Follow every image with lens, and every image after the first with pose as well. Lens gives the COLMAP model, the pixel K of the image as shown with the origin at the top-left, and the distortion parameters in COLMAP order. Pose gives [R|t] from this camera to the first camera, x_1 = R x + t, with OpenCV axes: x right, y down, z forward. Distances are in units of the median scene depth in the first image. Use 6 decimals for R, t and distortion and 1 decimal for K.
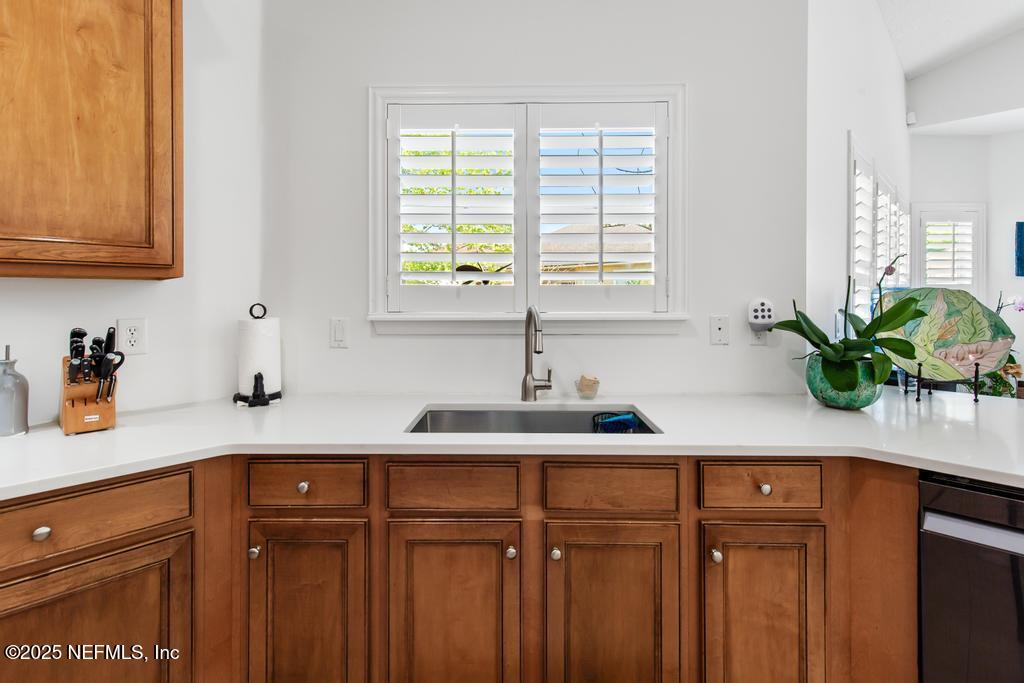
lens RADIAL K [[480.7, 0, 523.6], [0, 480.7, 304.4], [0, 0, 1]] dist [0.001874, 0.000344]
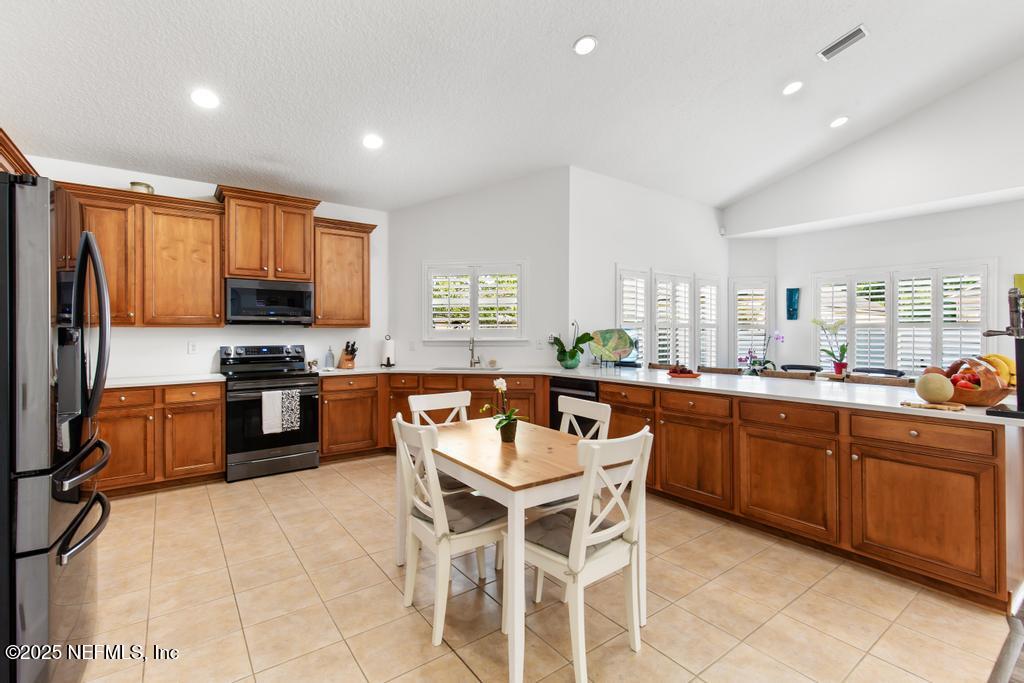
lens RADIAL K [[463.0, 0, 512.0], [0, 463.0, 341.5], [0, 0, 1]] dist [0.011891, 0.000737]
pose [[0.984994, -0.000815, -0.172589, 0.938148], [0.000547, 0.999999, -0.001598, 0.055501], [0.172590, 0.001480, 0.984993, -2.253368]]
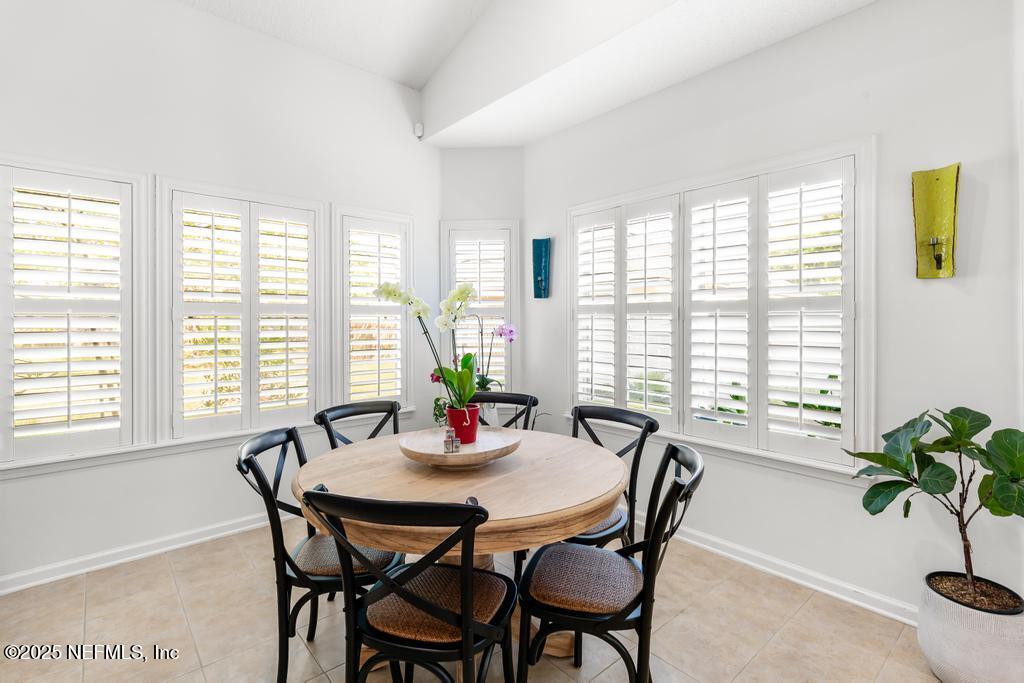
lens RADIAL K [[463.0, 0, 512.0], [0, 463.0, 341.5], [0, 0, 1]] dist [0.011891, 0.000737]
pose [[0.996359, 0.002296, -0.085230, 2.968450], [-0.000852, 0.999855, 0.016980, 0.018941], [0.085257, -0.016846, 0.996217, 0.365412]]
